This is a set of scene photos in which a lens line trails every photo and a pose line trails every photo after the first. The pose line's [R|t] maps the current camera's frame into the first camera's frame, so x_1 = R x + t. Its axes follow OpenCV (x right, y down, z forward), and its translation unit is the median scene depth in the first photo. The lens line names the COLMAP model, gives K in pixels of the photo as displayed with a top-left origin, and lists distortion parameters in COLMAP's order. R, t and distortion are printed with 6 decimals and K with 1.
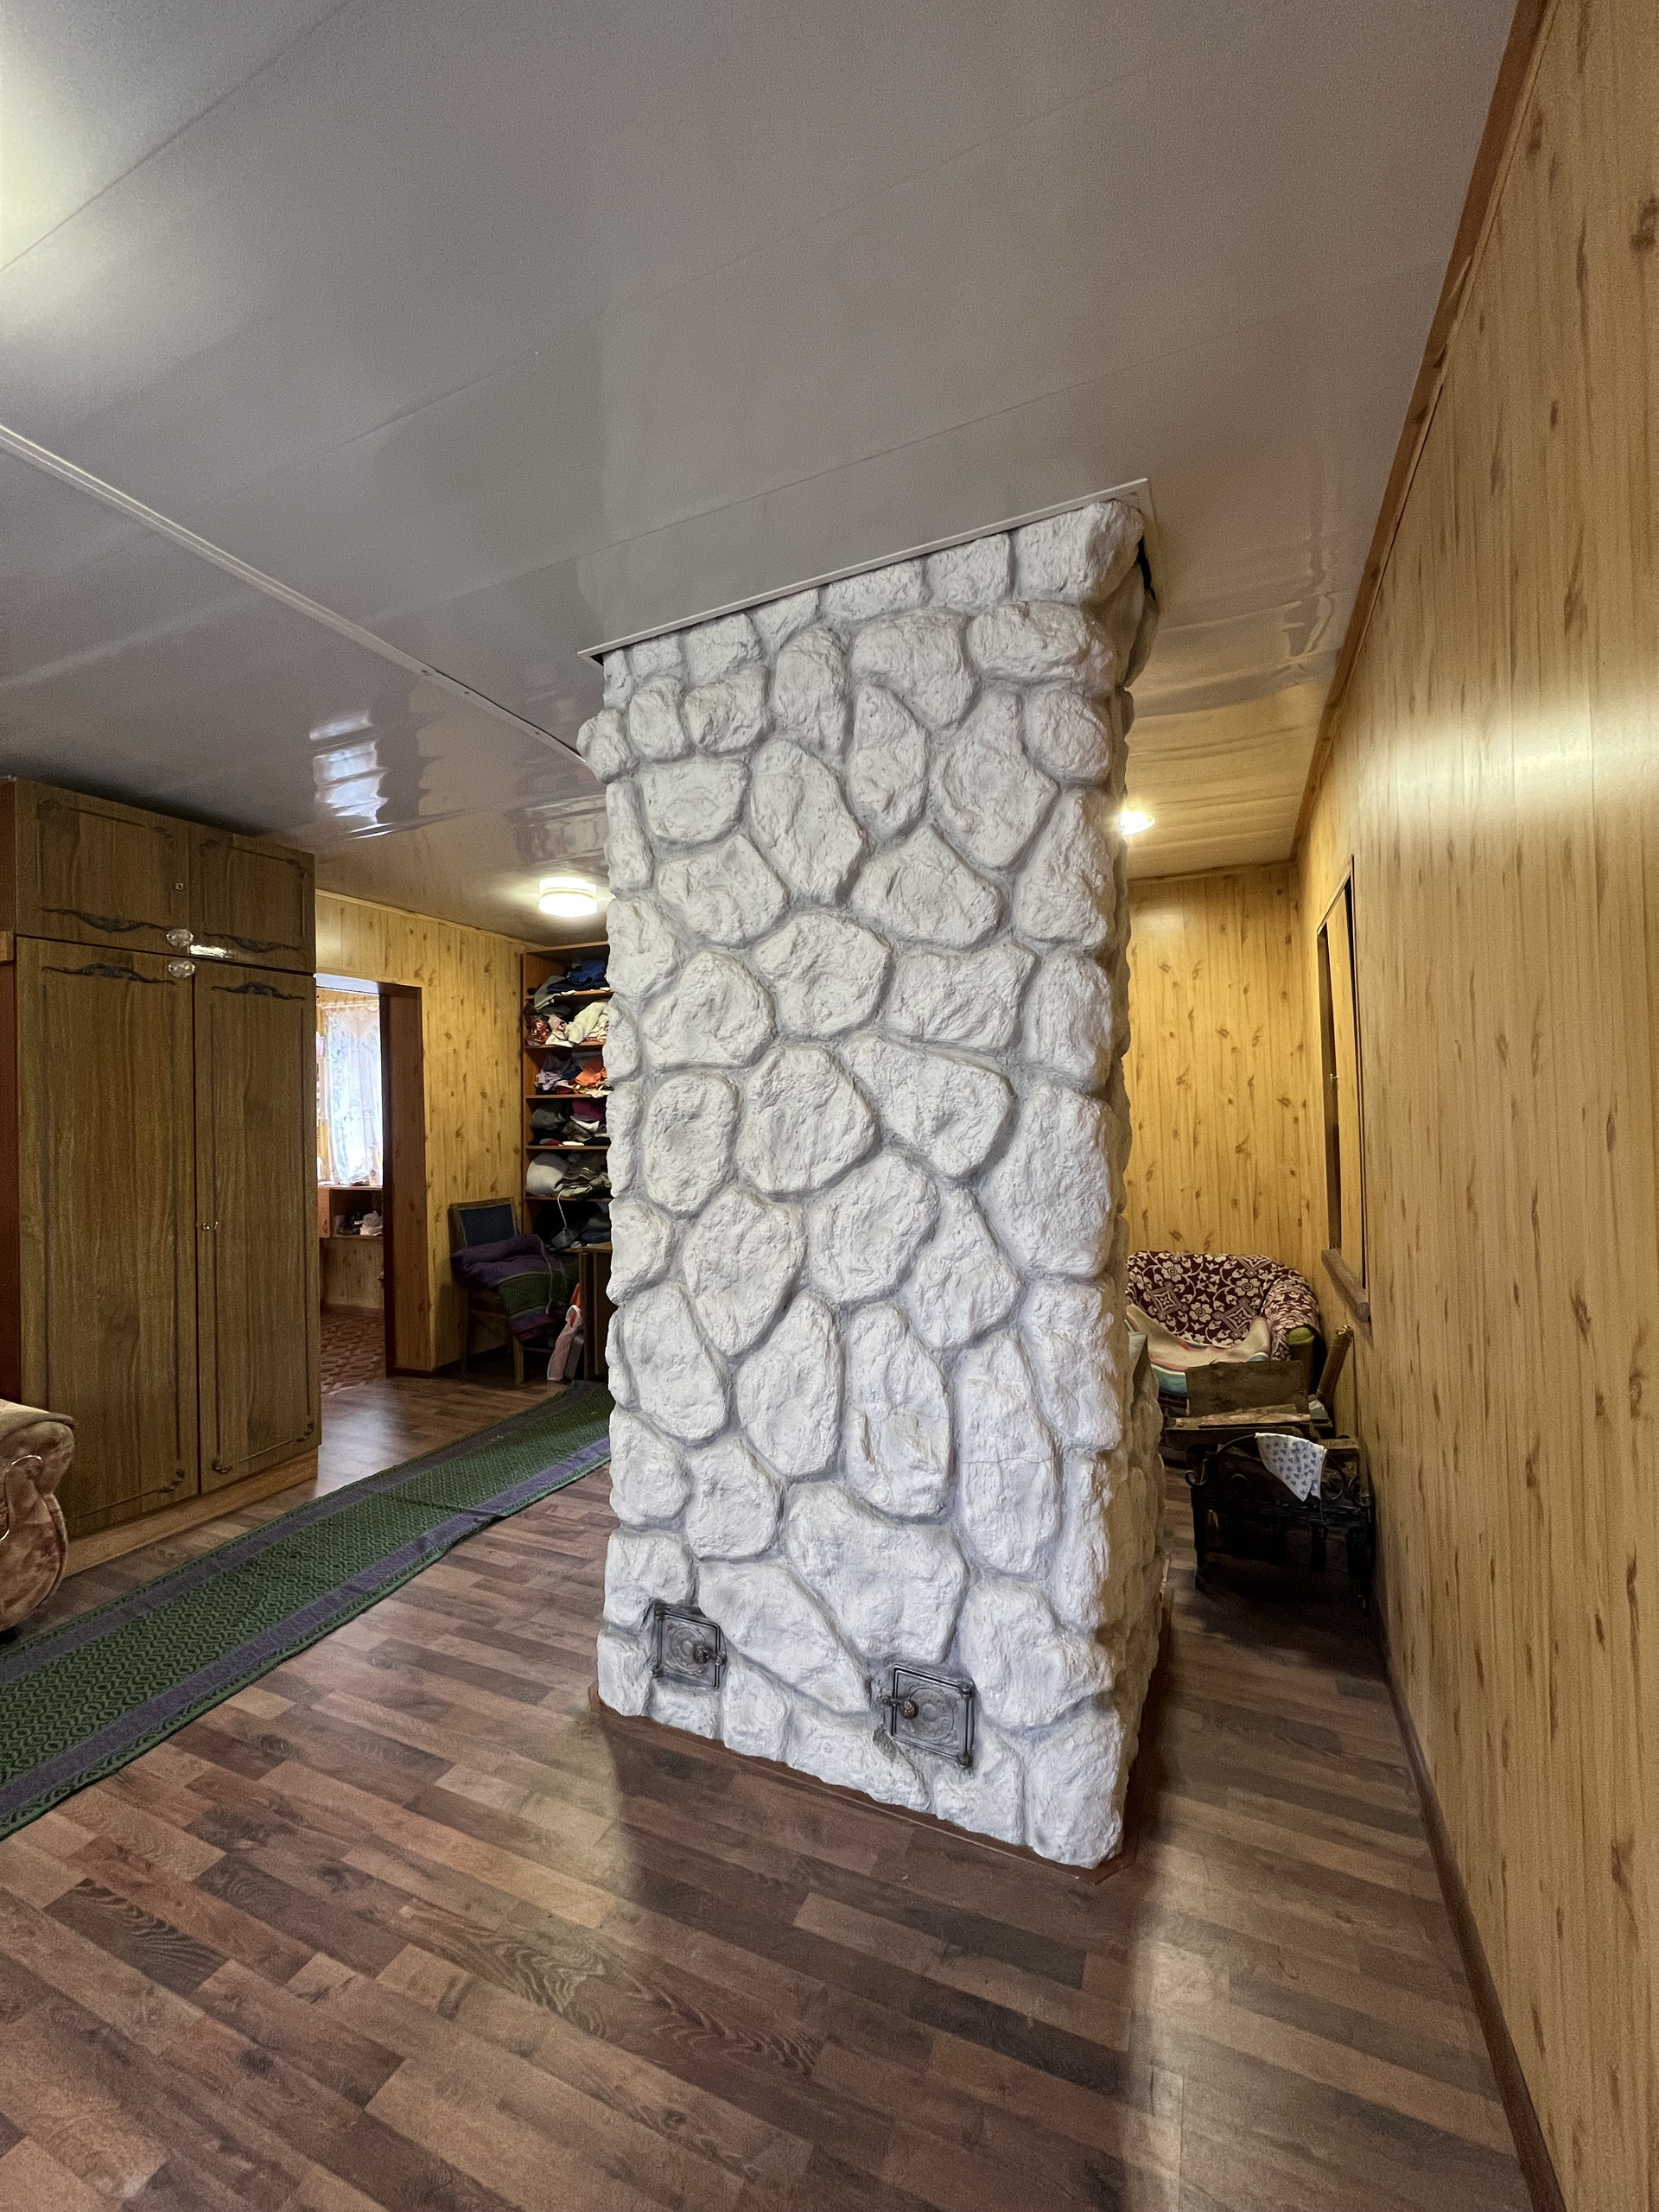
lens RADIAL K [[884.4, 0, 826.4], [0, 884.4, 1101.0], [0, 0, 1]] dist [-0.001104, -0.000232]
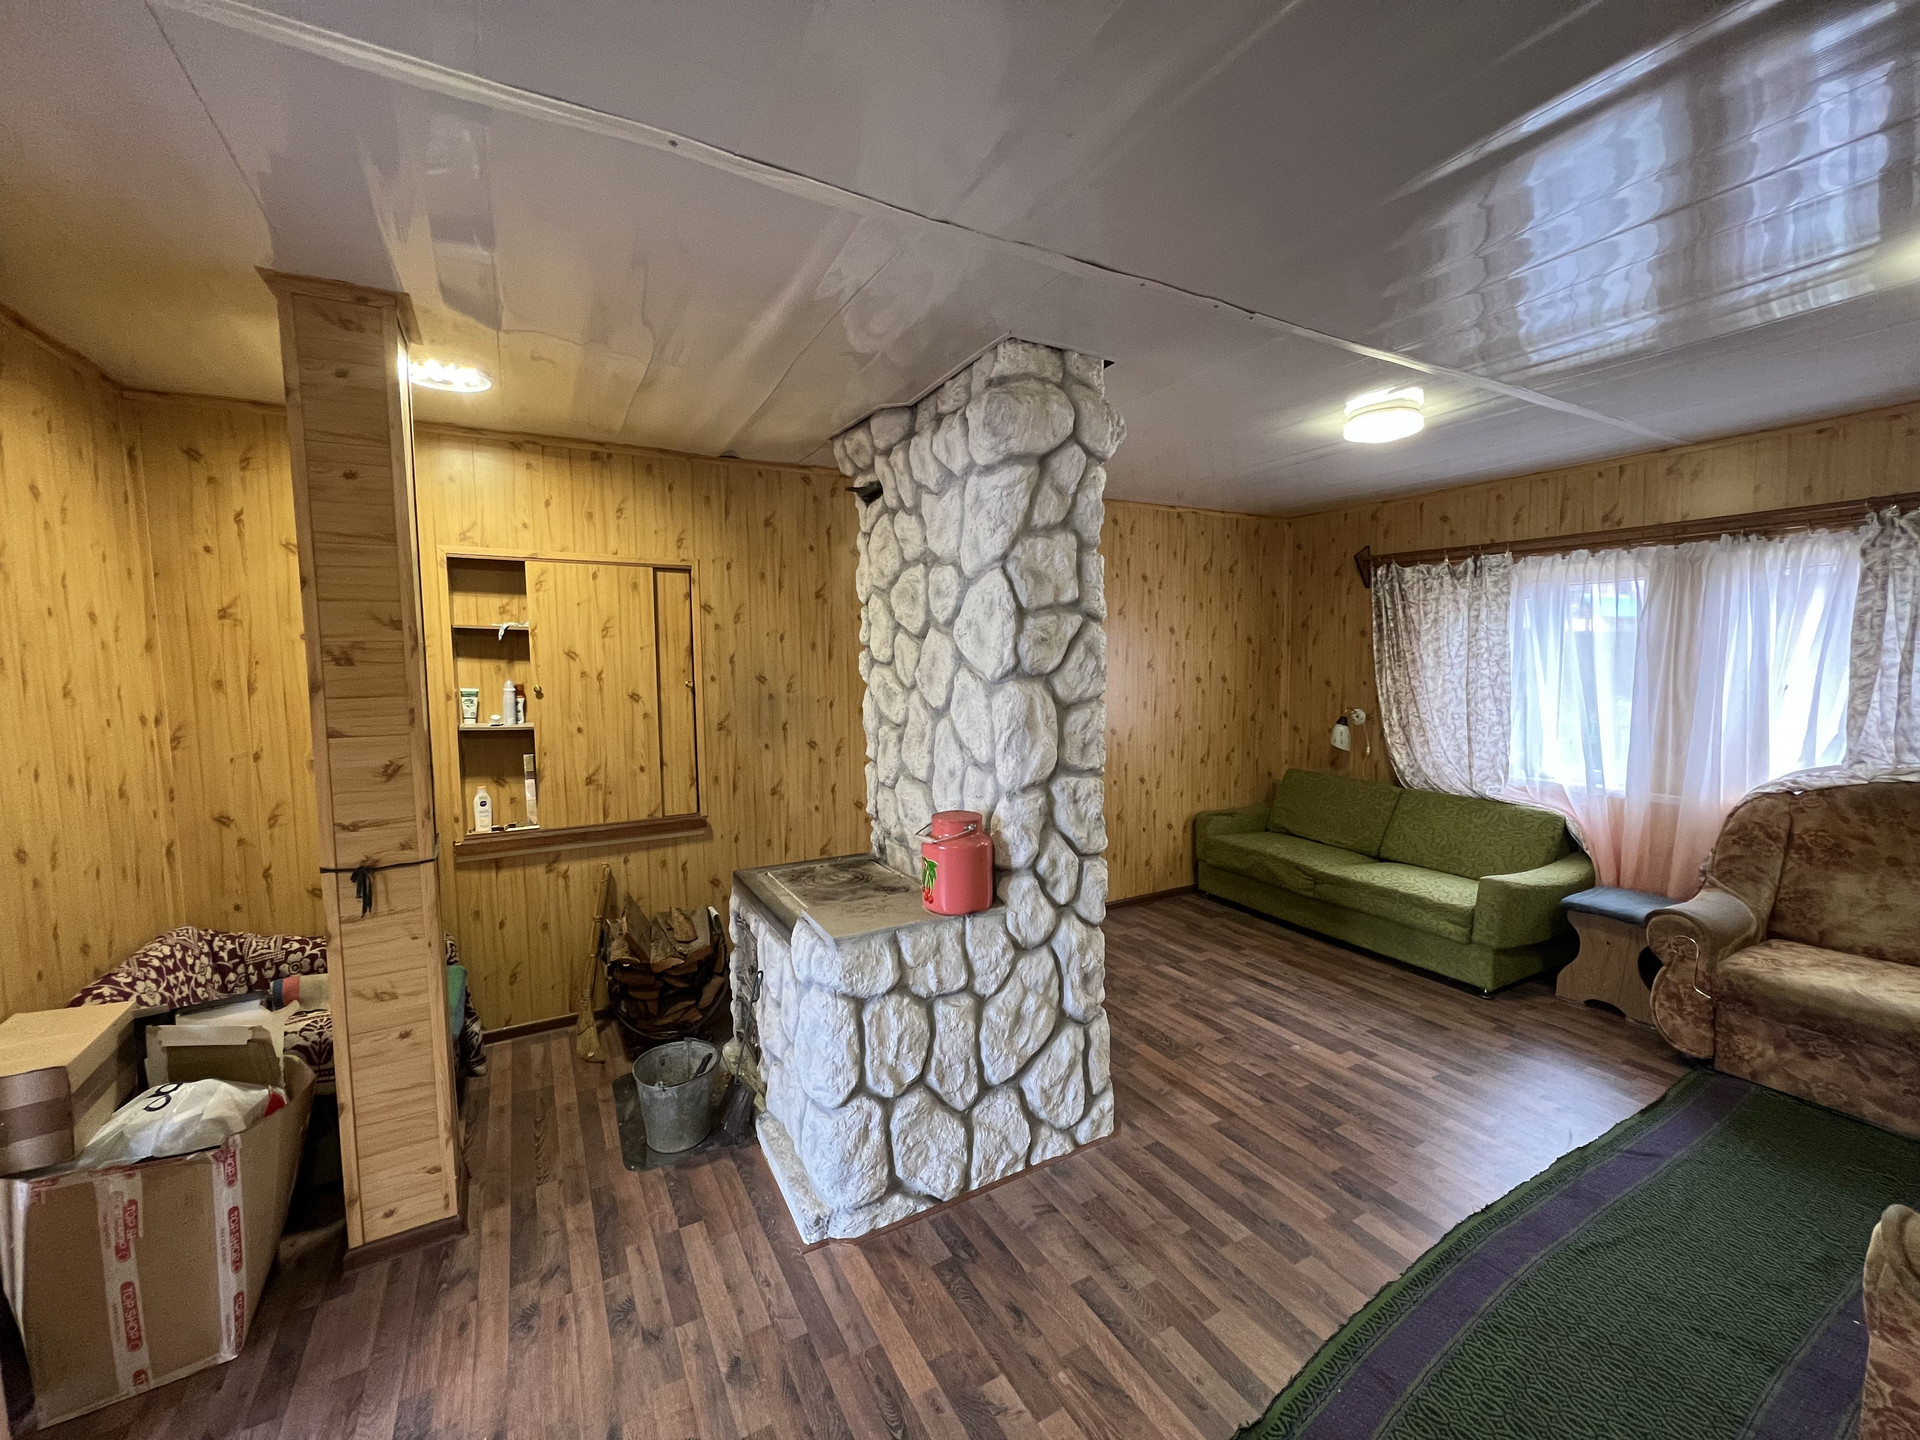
lens RADIAL K [[767.7, 0, 958.2], [0, 767.7, 722.0], [0, 0, 1]] dist [-0.001104, -0.000232]
pose [[-0.804481, -0.007197, 0.593935, -0.719139], [0.026400, 0.998505, 0.047859, -0.037026], [-0.593392, 0.054182, -0.803088, 1.933169]]
